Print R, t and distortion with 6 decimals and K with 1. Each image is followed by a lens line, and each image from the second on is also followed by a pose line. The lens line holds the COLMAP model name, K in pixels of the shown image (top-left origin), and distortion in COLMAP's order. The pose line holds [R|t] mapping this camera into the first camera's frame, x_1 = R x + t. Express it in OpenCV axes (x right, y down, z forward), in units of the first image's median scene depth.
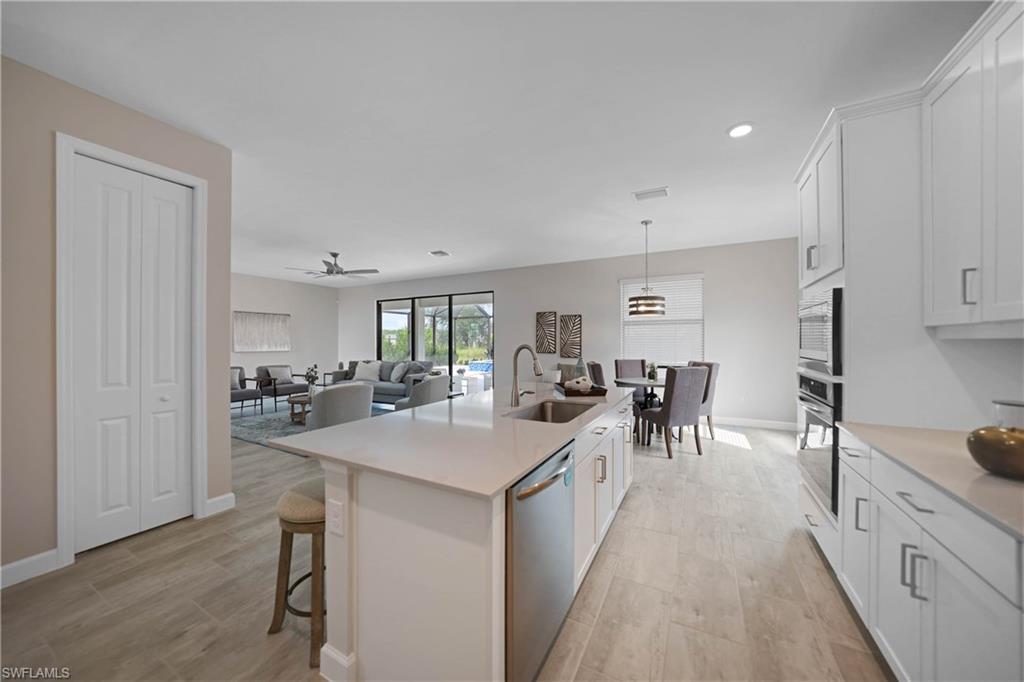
lens RADIAL K [[355.0, 0, 512.0], [0, 355.0, 341.7], [0, 0, 1]] dist [-0.021728, 0.004865]
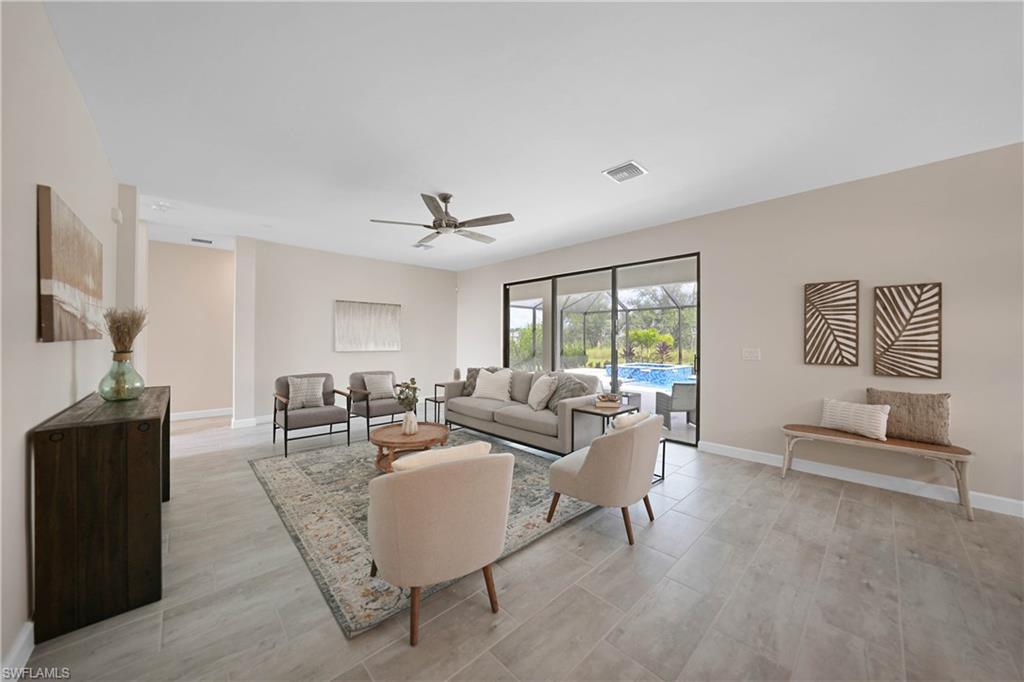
lens RADIAL K [[355.0, 0, 518.4], [0, 355.0, 336.4], [0, 0, 1]] dist [-0.021728, 0.004865]
pose [[0.953755, 0.002857, -0.300573, -0.175628], [-0.006368, 0.999922, -0.010702, -0.000035], [0.300519, 0.012121, 0.953699, 0.409354]]
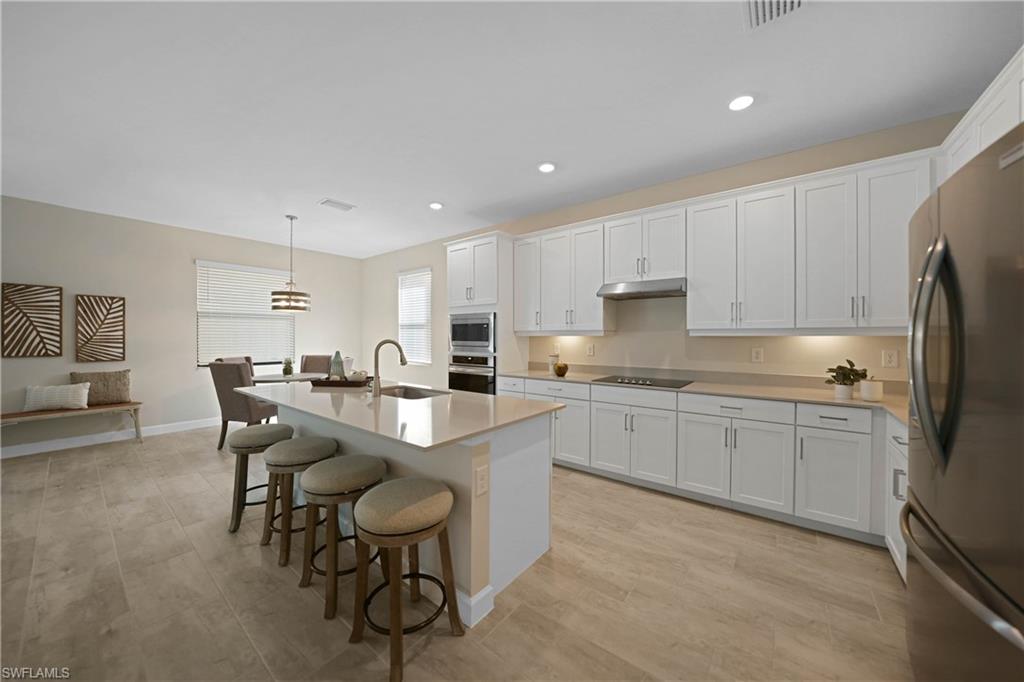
lens RADIAL K [[355.0, 0, 508.5], [0, 355.0, 340.1], [0, 0, 1]] dist [-0.021728, 0.004865]
pose [[0.163314, -0.009082, 0.986532, -0.336911], [0.000190, 0.999958, 0.009174, -0.000038], [-0.986574, -0.001311, 0.163309, 0.153282]]
